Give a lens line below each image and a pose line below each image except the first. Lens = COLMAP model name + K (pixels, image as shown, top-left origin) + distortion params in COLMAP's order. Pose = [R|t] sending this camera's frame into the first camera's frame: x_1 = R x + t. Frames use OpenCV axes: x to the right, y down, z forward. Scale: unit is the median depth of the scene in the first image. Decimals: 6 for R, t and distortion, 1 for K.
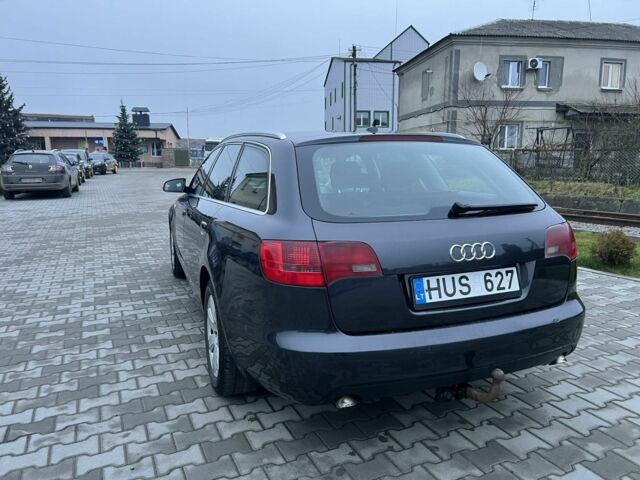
lens RADIAL K [[488.2, 0, 320.0], [0, 488.2, 240.0], [0, 0, 1]] dist [0.028804, -0.008368]
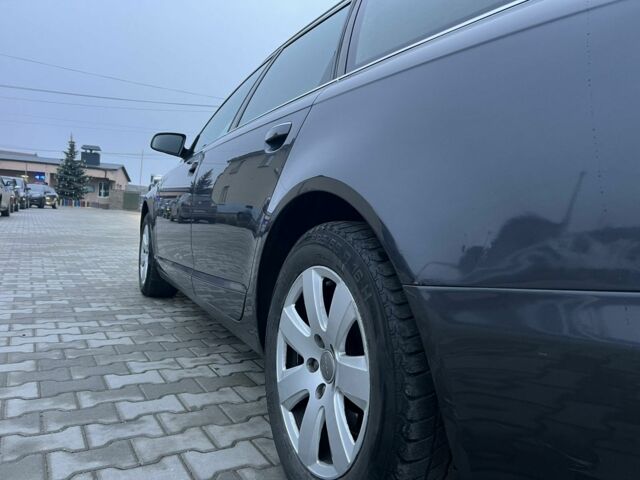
lens RADIAL K [[488.2, 0, 320.0], [0, 488.2, 240.0], [0, 0, 1]] dist [0.028804, -0.008368]
pose [[0.992025, 0.067713, 0.106307, -0.154666], [-0.053810, 0.990236, -0.128596, 0.084283], [-0.113977, 0.121850, 0.985983, 0.348928]]
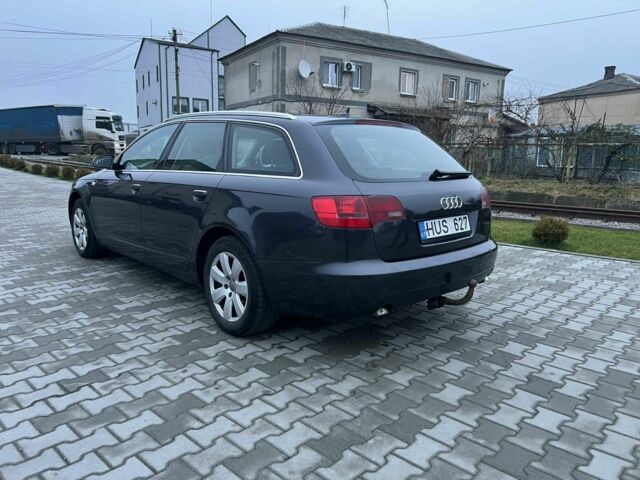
lens RADIAL K [[488.8, 0, 320.0], [0, 488.8, 240.0], [0, 0, 1]] dist [0.043972, -0.005164]
pose [[0.926606, -0.040388, 0.373859, -0.261090], [0.034071, 0.999143, 0.023493, 0.037965], [-0.374488, -0.009031, 0.927188, -0.089968]]
